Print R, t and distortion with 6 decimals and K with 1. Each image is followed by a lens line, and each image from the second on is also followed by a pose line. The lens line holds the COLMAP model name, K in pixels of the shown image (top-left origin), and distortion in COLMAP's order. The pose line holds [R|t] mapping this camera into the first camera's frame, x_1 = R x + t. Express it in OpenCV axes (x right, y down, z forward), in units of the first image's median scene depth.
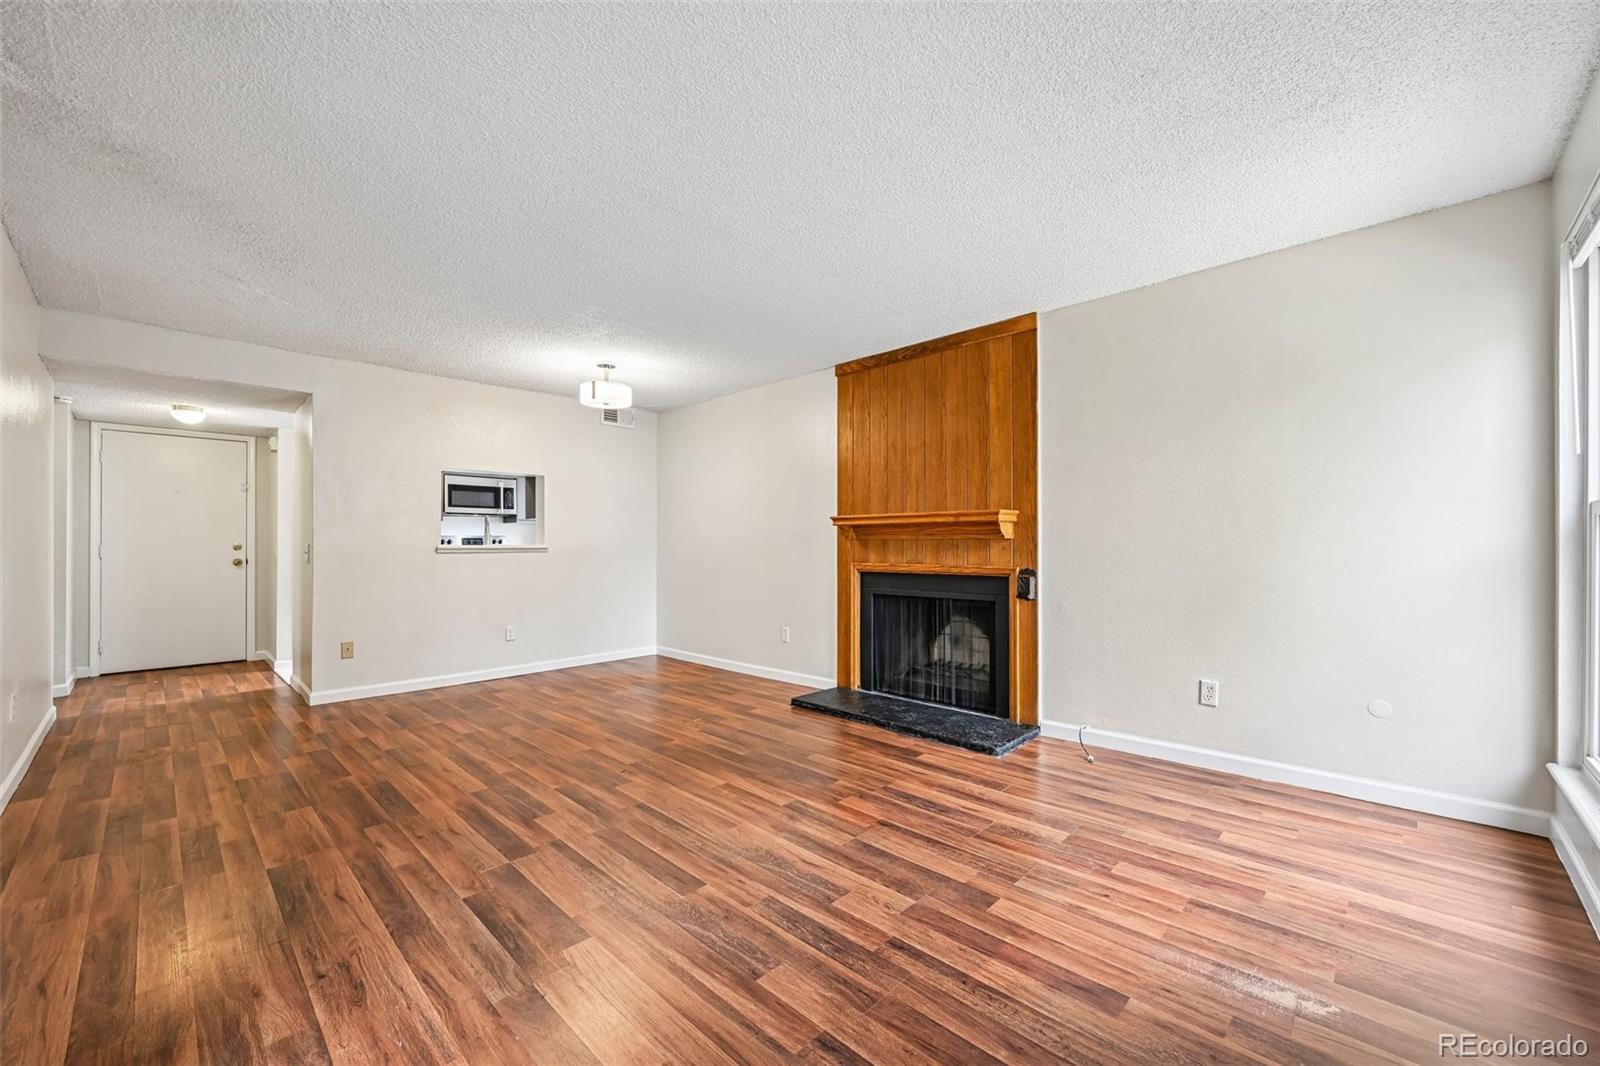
lens RADIAL K [[633.0, 0, 805.6], [0, 633.0, 542.1], [0, 0, 1]] dist [-0.003900, 0.000593]
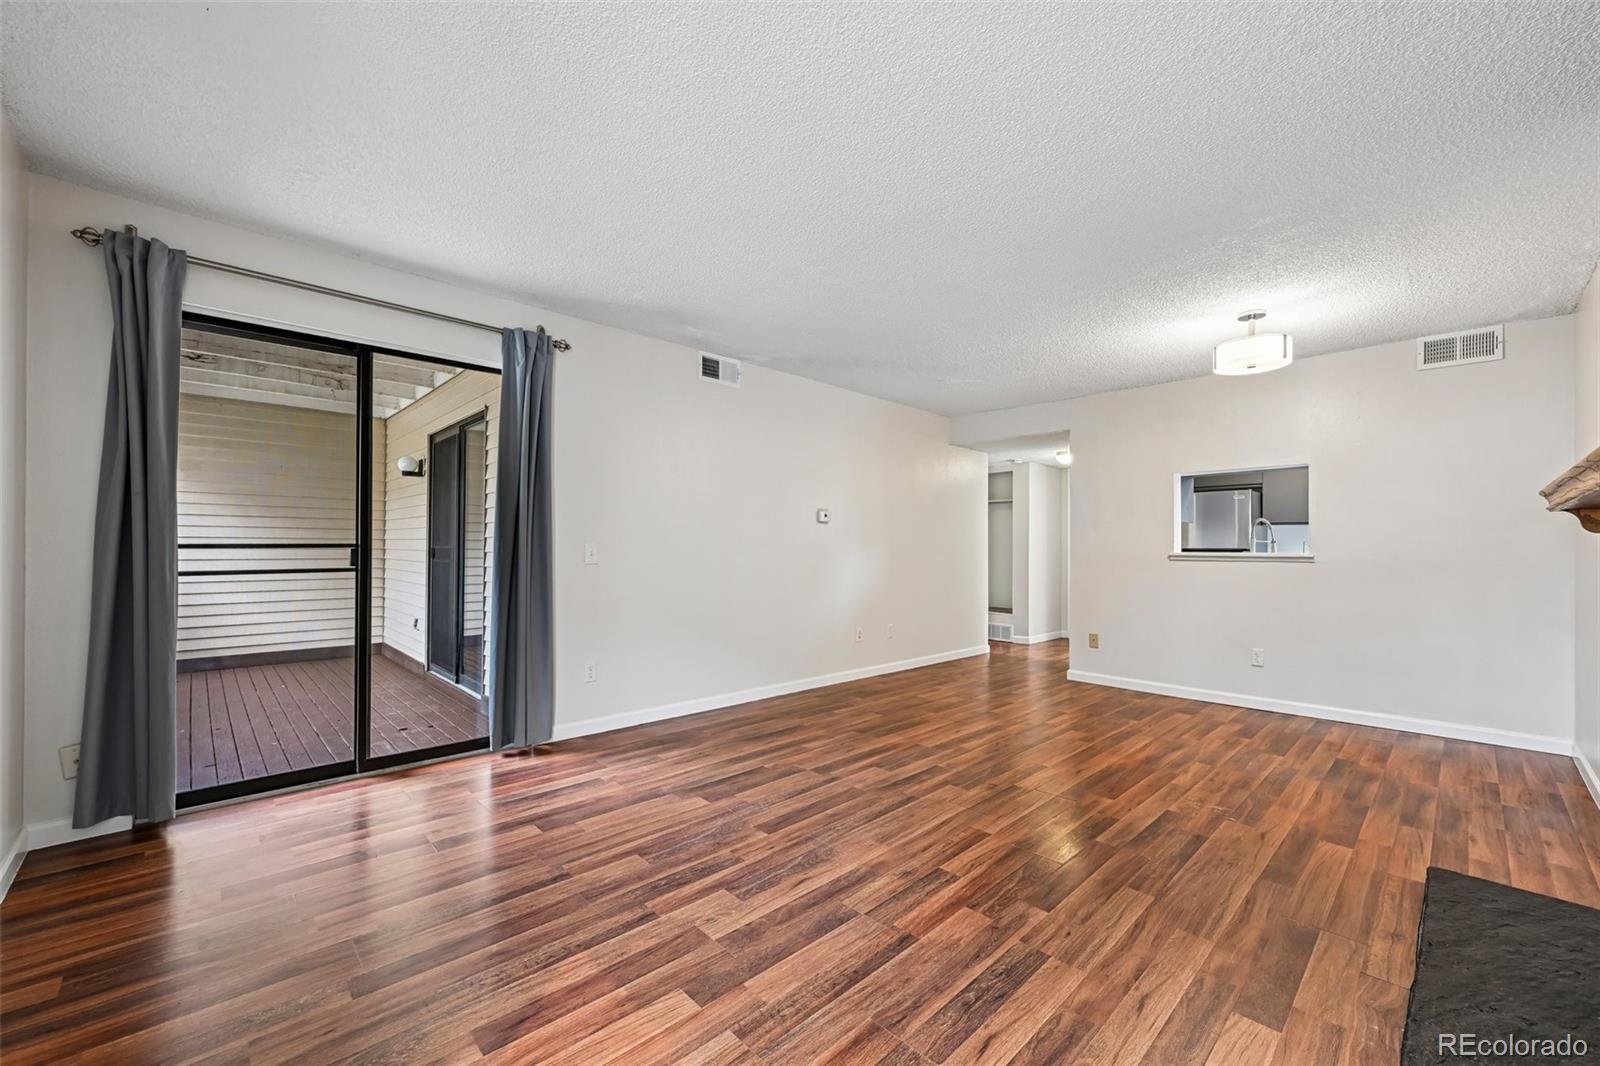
lens RADIAL K [[633.0, 0, 801.1], [0, 633.0, 545.0], [0, 0, 1]] dist [-0.003900, 0.000593]
pose [[-0.046443, -0.004372, -0.998911, 0.618927], [-0.001761, 0.999989, -0.004294, -0.001585], [0.998919, 0.001560, -0.046450, 0.663007]]
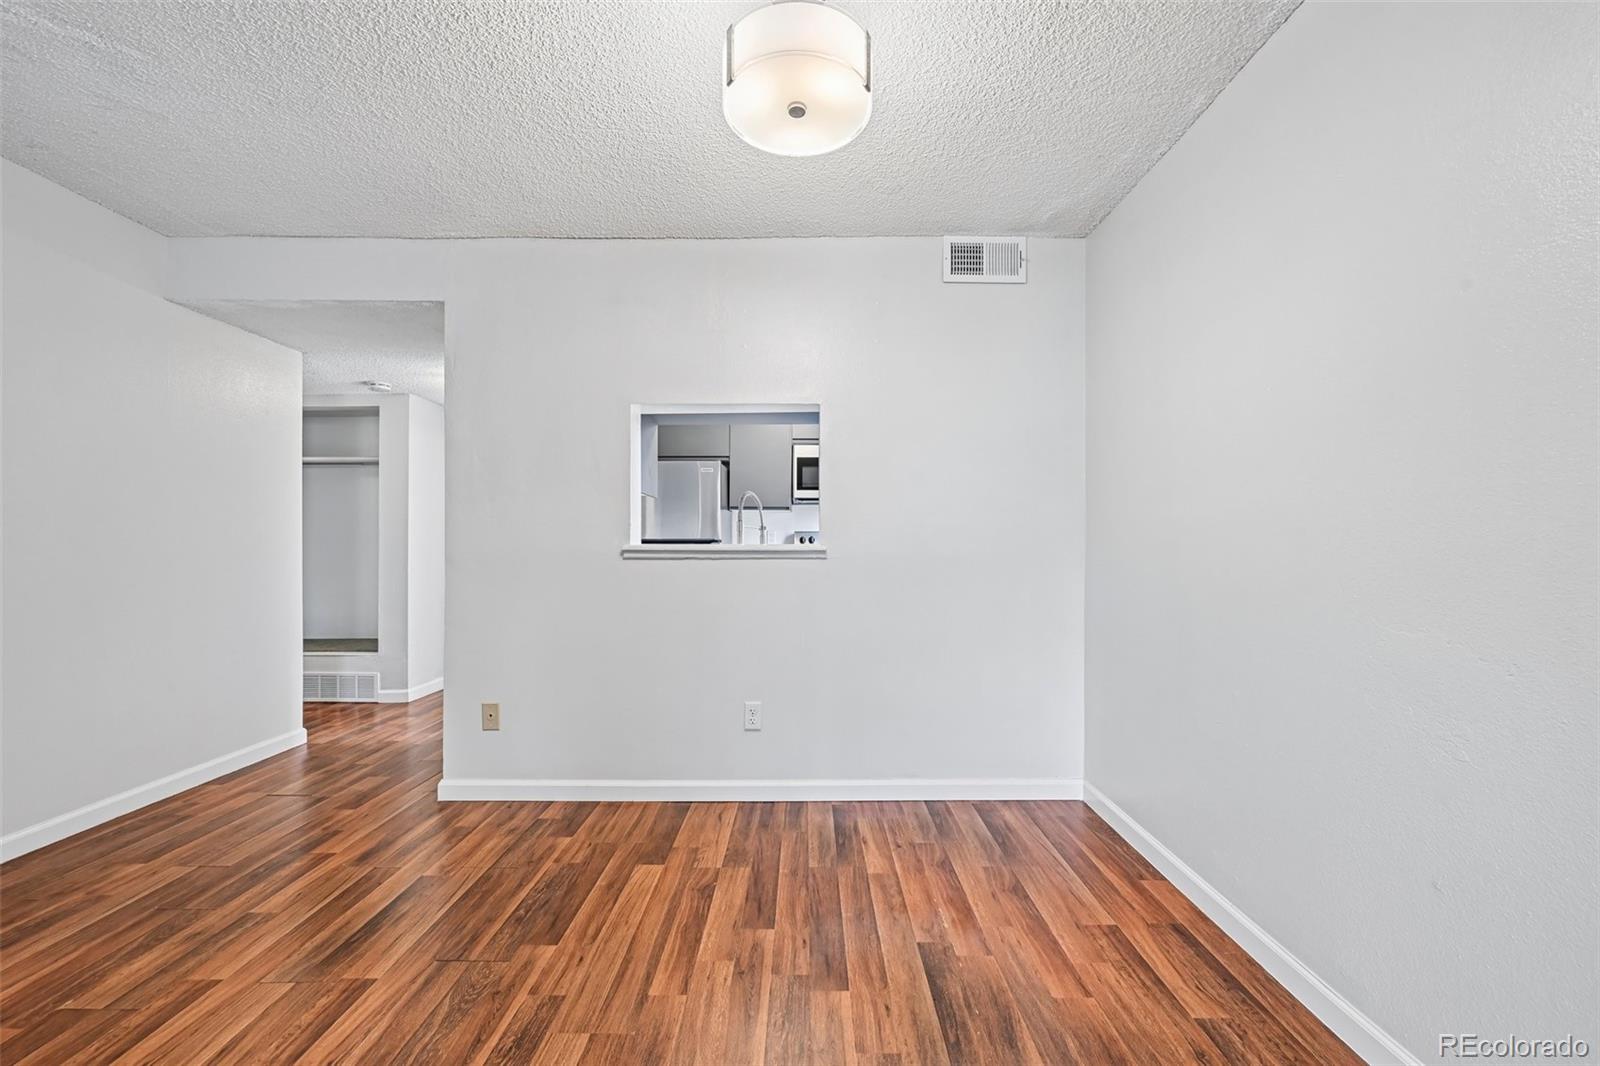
lens RADIAL K [[633.0, 0, 804.5], [0, 633.0, 538.9], [0, 0, 1]] dist [-0.003900, 0.000593]
pose [[0.689558, -0.004091, -0.724219, -0.101765], [0.000145, 0.999985, -0.005510, 0.005034], [0.724230, 0.003694, 0.689548, 1.038686]]
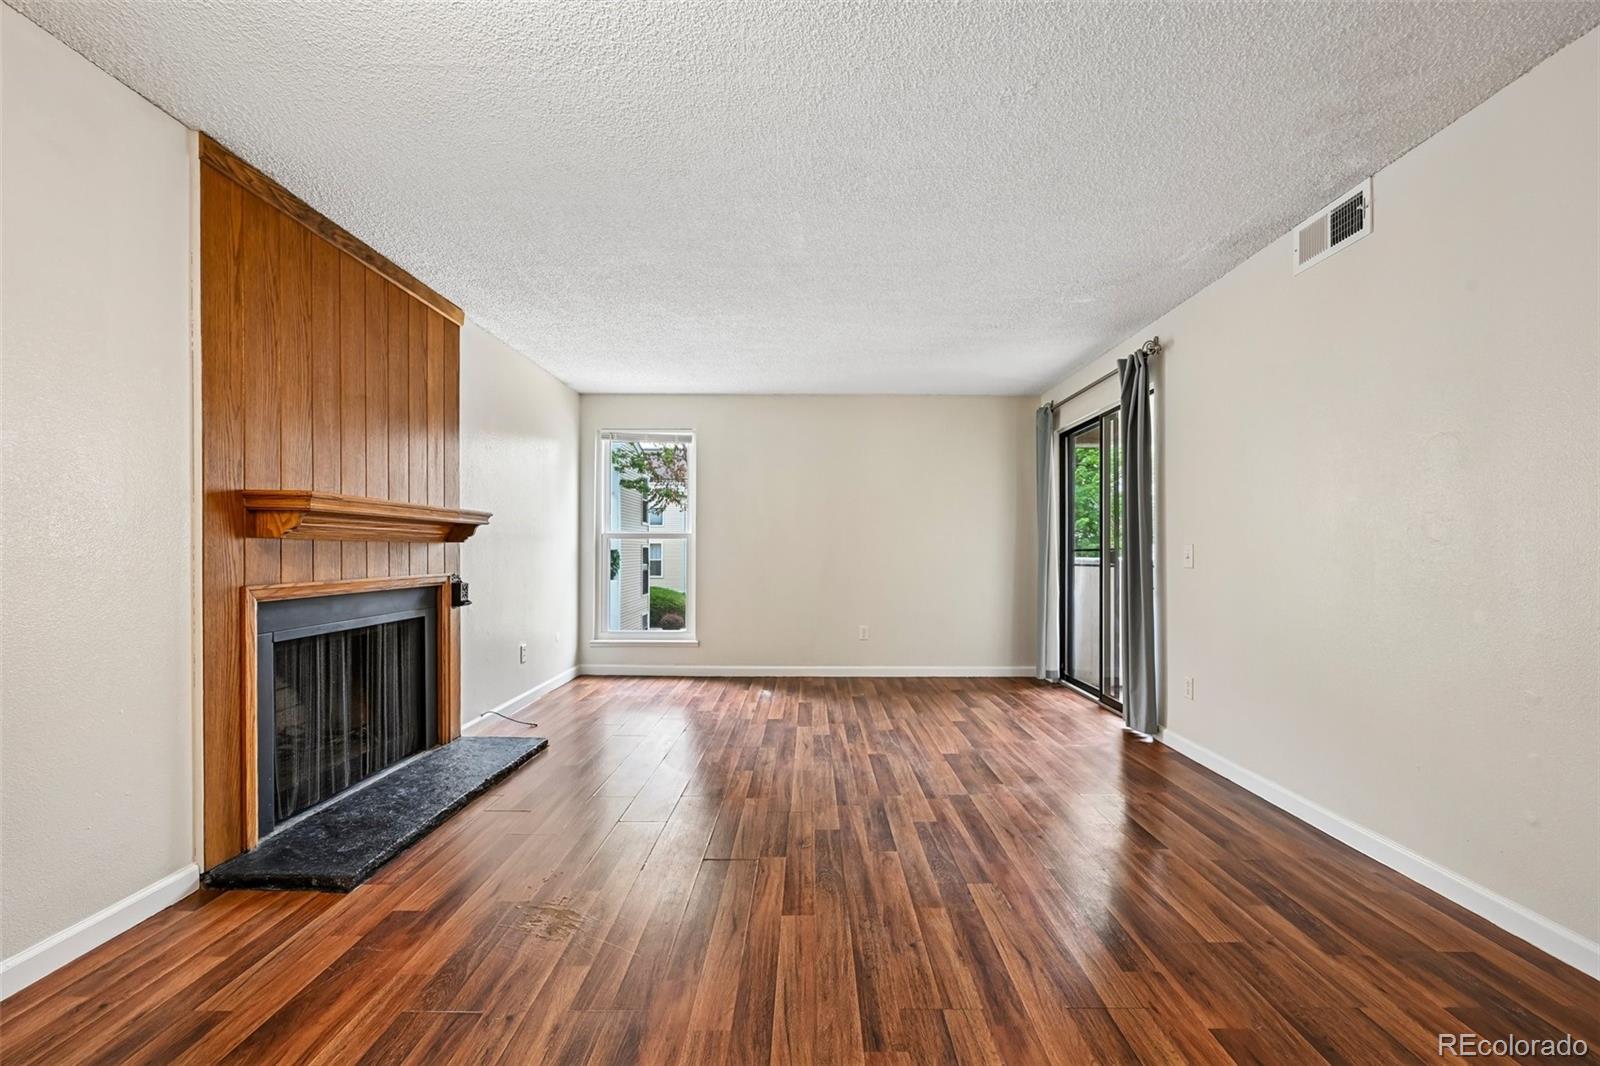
lens RADIAL K [[633.0, 0, 801.0], [0, 633.0, 551.4], [0, 0, 1]] dist [-0.003900, 0.000593]
pose [[-0.684227, -0.001100, 0.729268, -0.742231], [-0.004536, 0.999986, -0.002747, 0.007675], [-0.729255, -0.005188, -0.684223, 1.349728]]
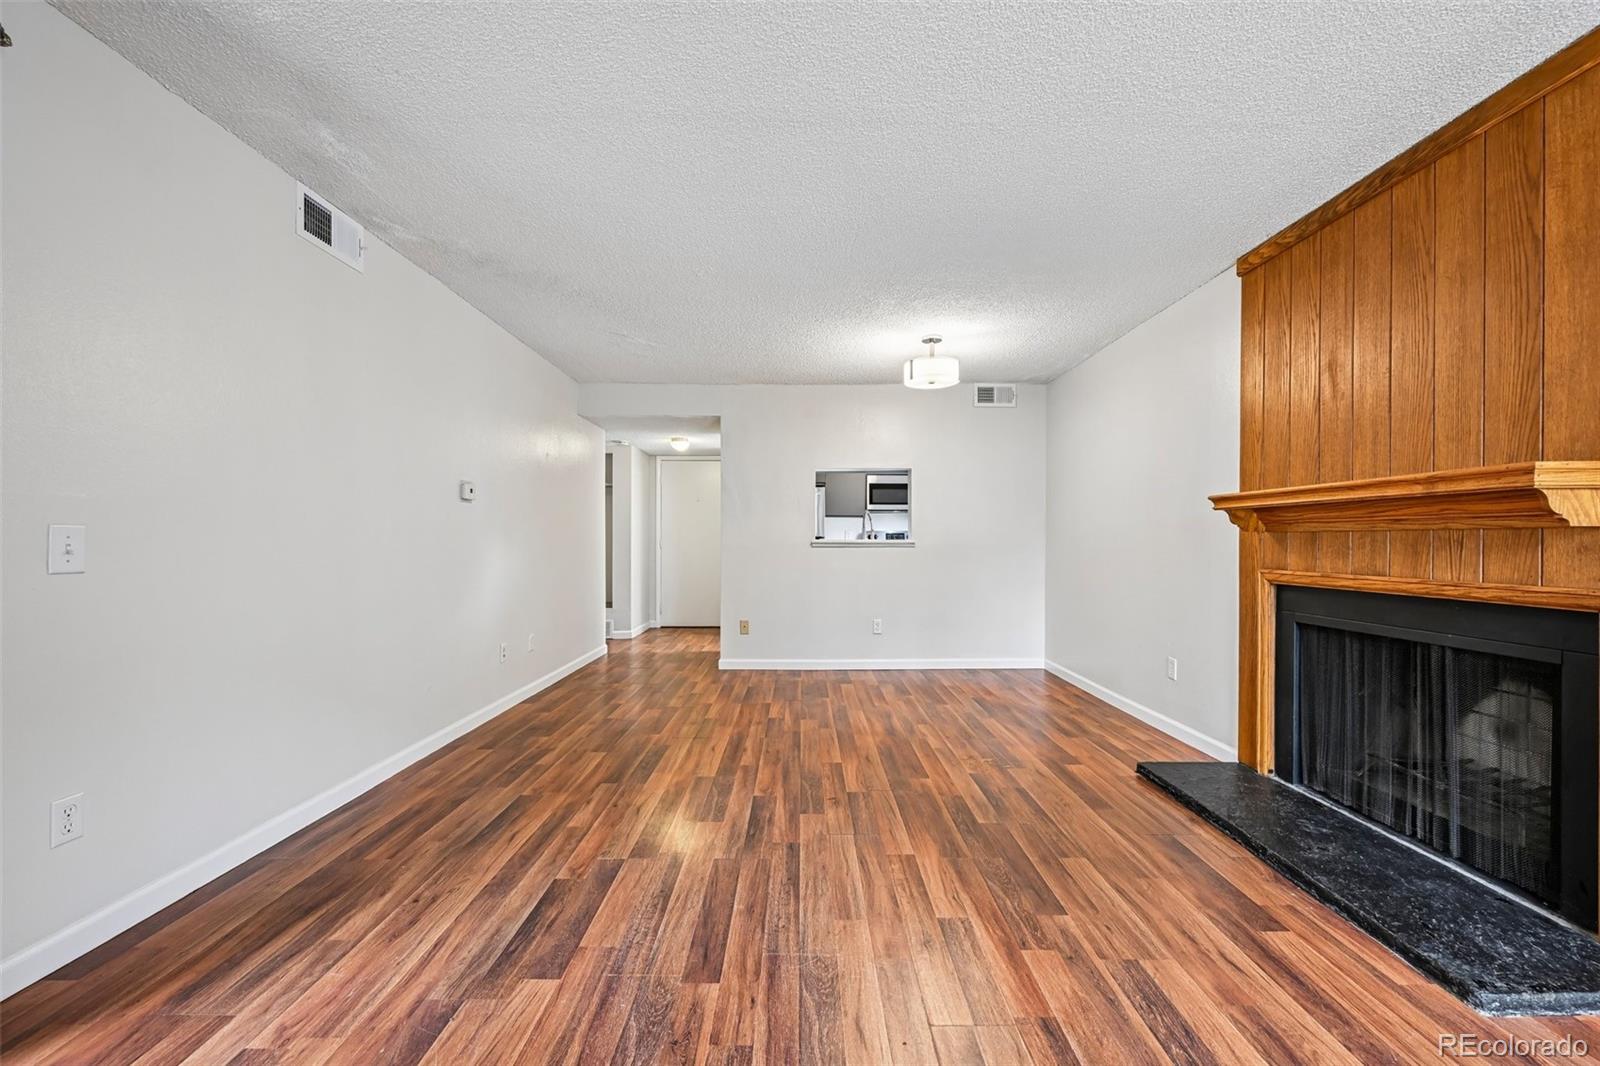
lens RADIAL K [[633.0, 0, 801.8], [0, 633.0, 541.1], [0, 0, 1]] dist [-0.003900, 0.000593]
pose [[0.693552, 0.003608, -0.720398, 0.274664], [0.001064, 0.999981, 0.006033, 0.001268], [0.720406, -0.004951, 0.693535, 0.323335]]
